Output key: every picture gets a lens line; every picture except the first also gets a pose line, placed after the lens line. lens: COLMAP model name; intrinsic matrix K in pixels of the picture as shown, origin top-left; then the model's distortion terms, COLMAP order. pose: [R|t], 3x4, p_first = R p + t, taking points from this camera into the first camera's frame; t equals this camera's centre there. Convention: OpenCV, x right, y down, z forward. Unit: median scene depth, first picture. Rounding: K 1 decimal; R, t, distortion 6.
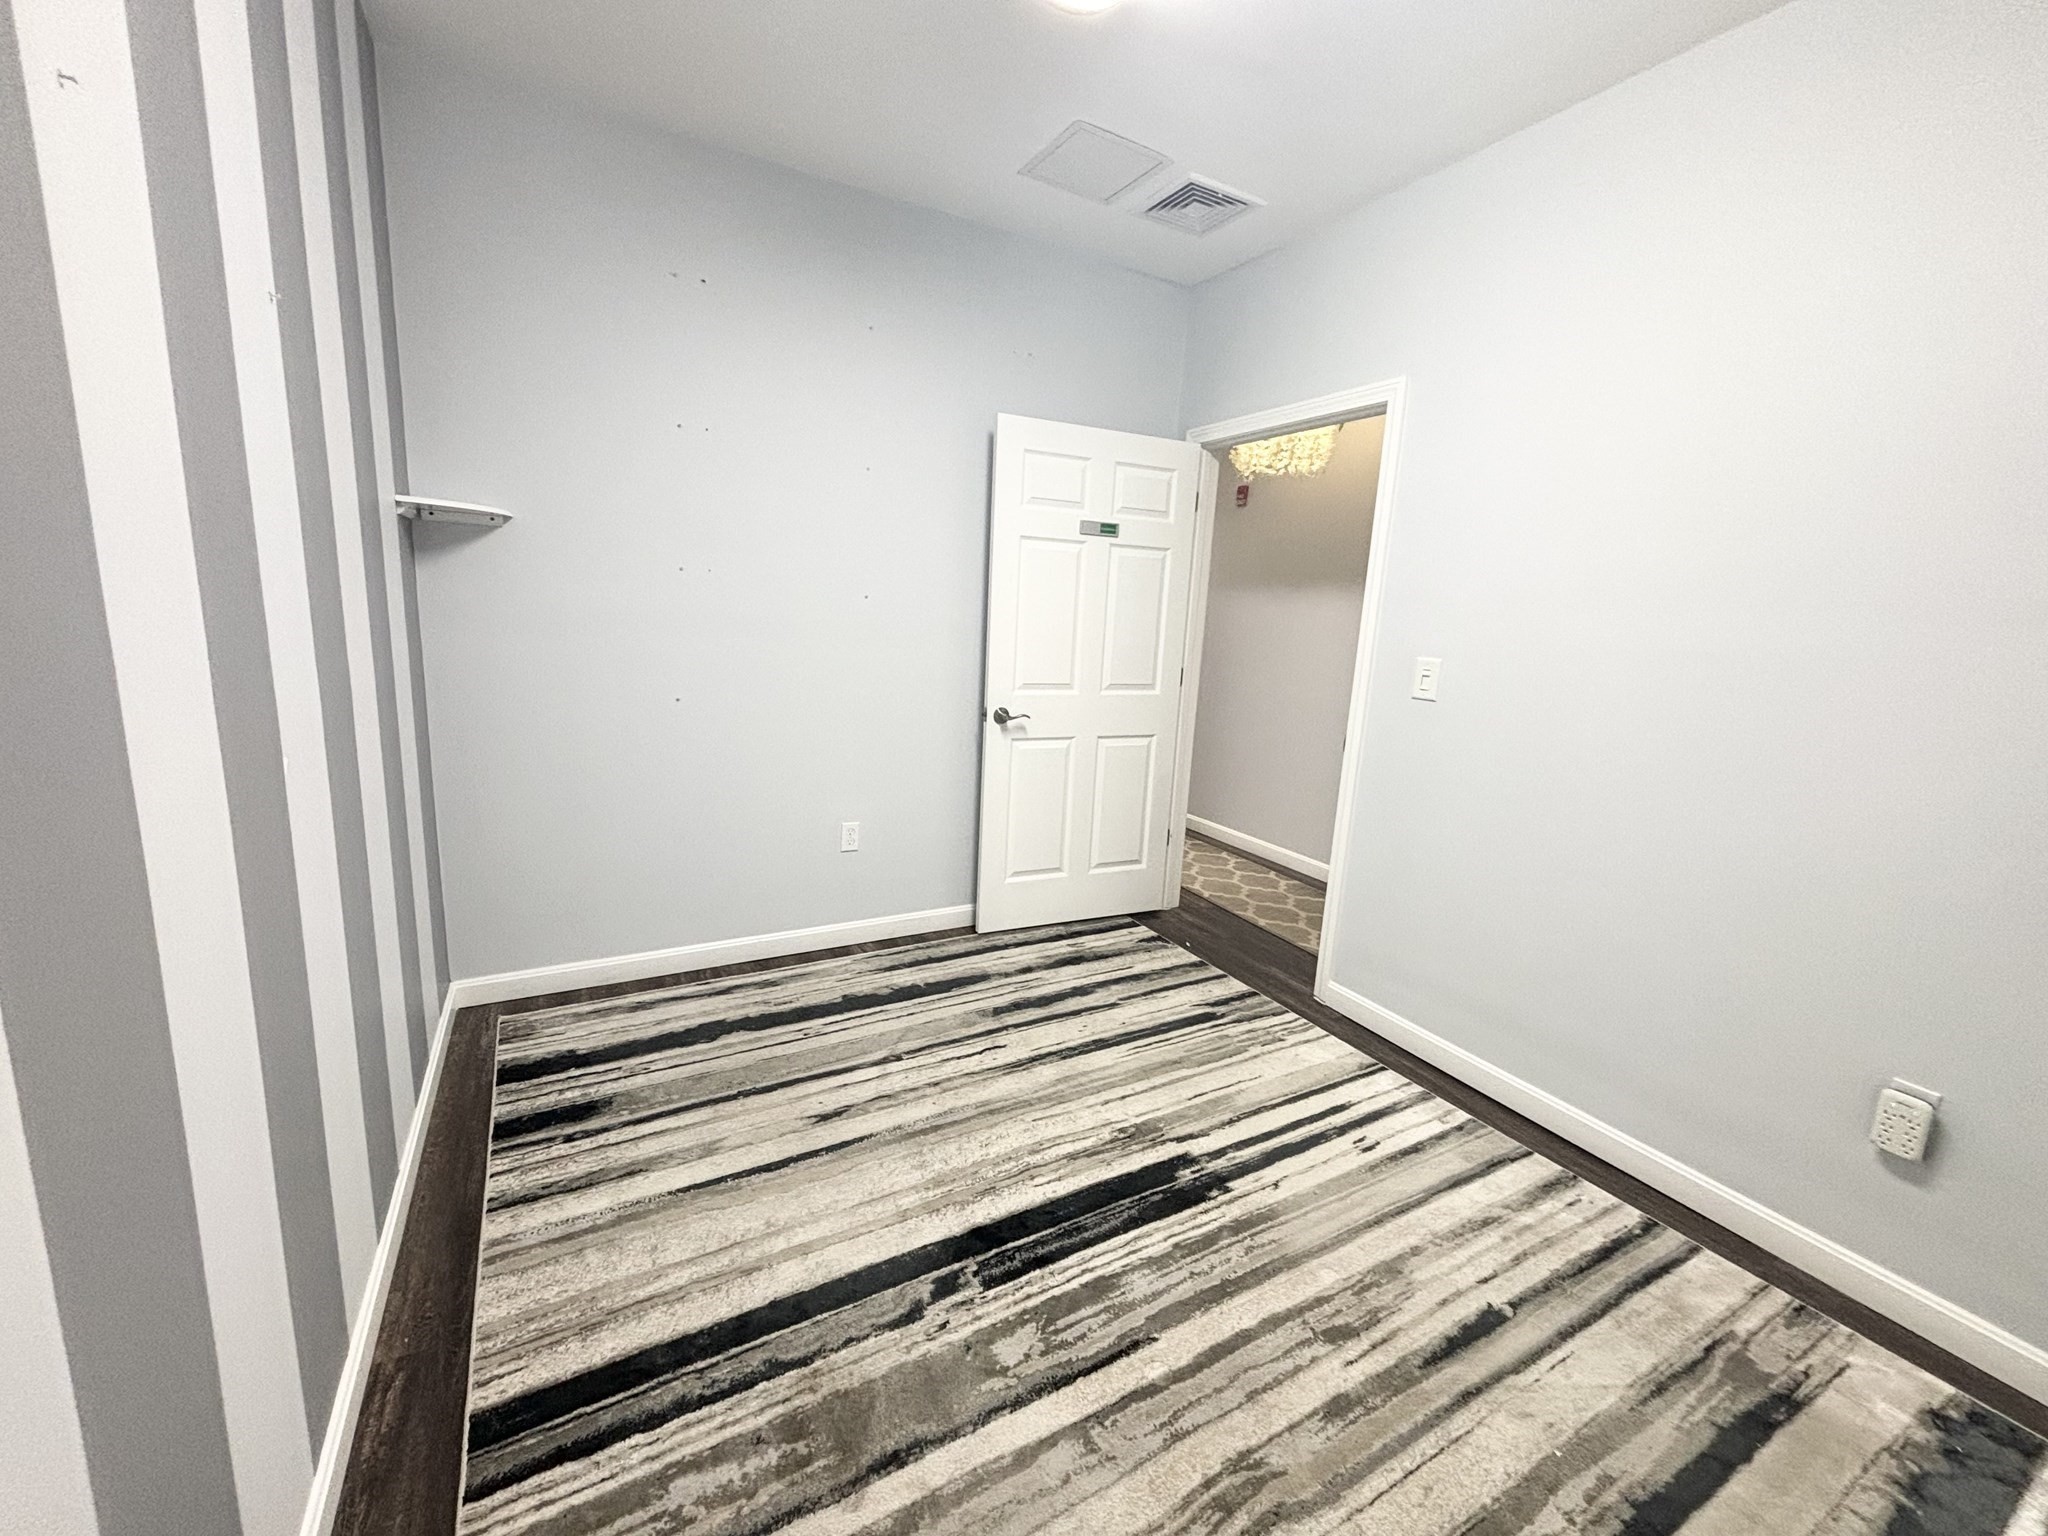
lens RADIAL K [[830.5, 0, 1019.4], [0, 830.5, 765.4], [0, 0, 1]] dist [0.000521, 0.000003]
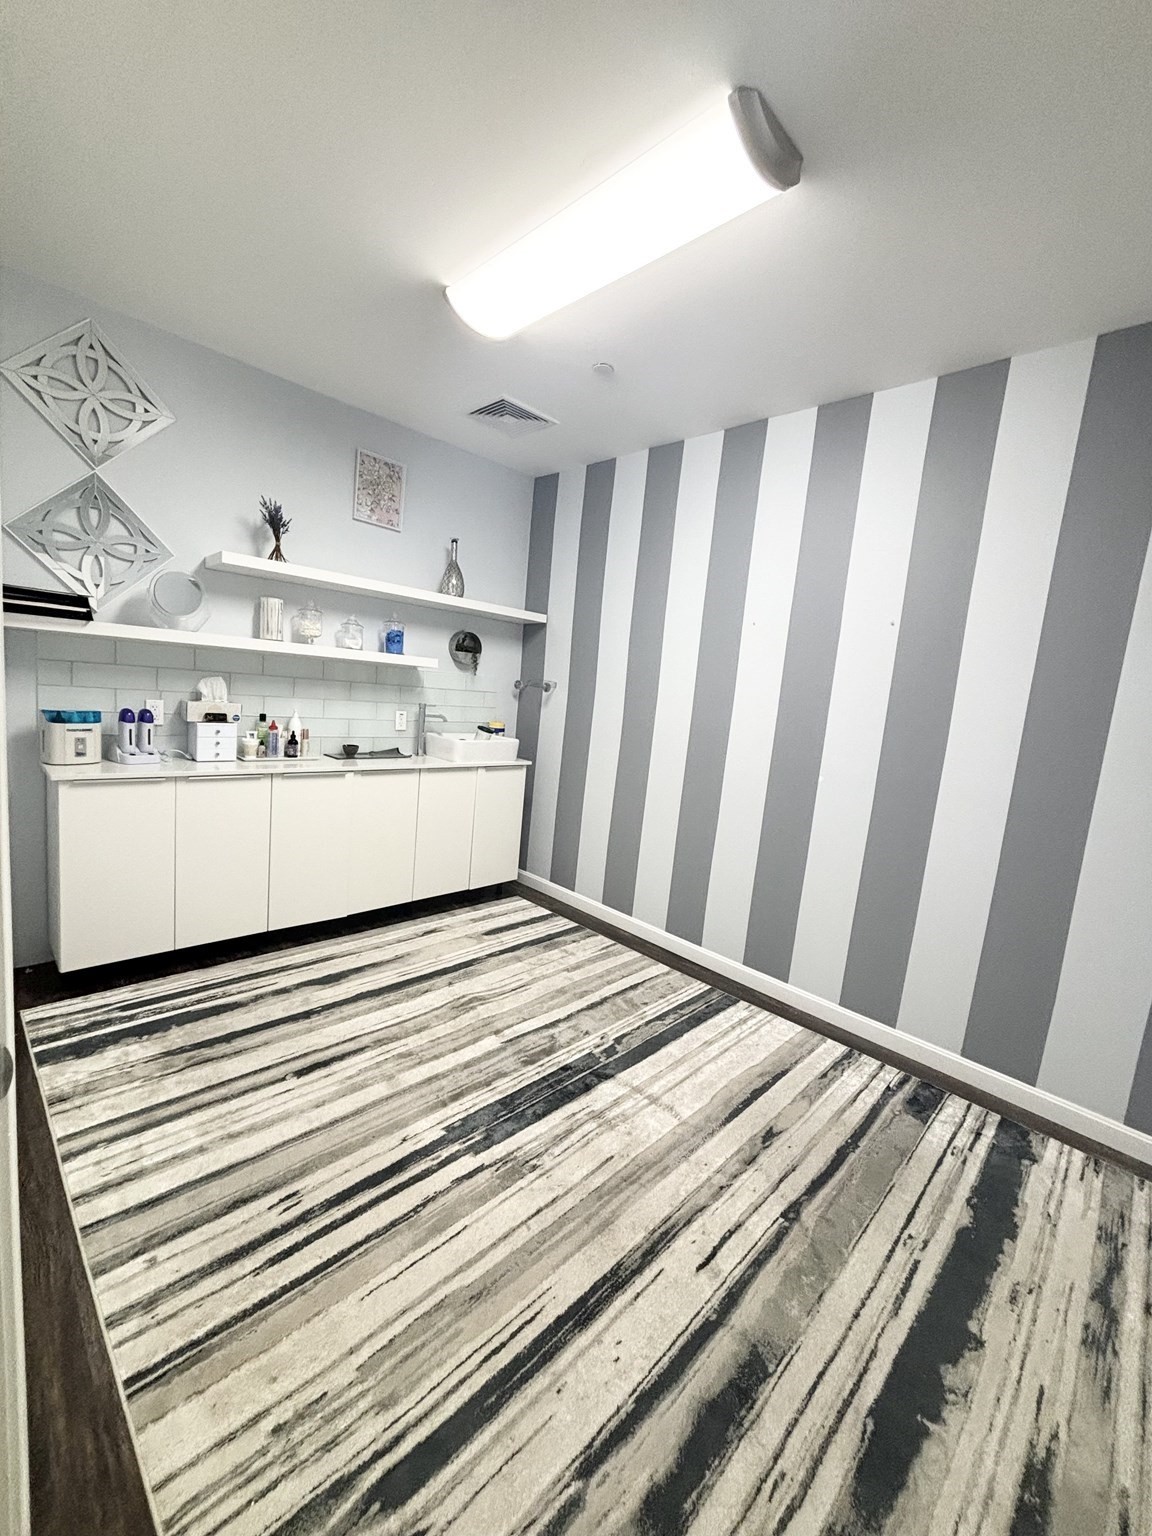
lens RADIAL K [[622.9, 0, 578.8], [0, 622.9, 770.0], [0, 0, 1]] dist [0.000521, 0.000003]
pose [[-0.949072, -0.101657, -0.298207, 0.365019], [-0.191123, 0.938233, 0.288427, -0.293010], [0.250467, 0.330733, -0.909880, 1.591440]]
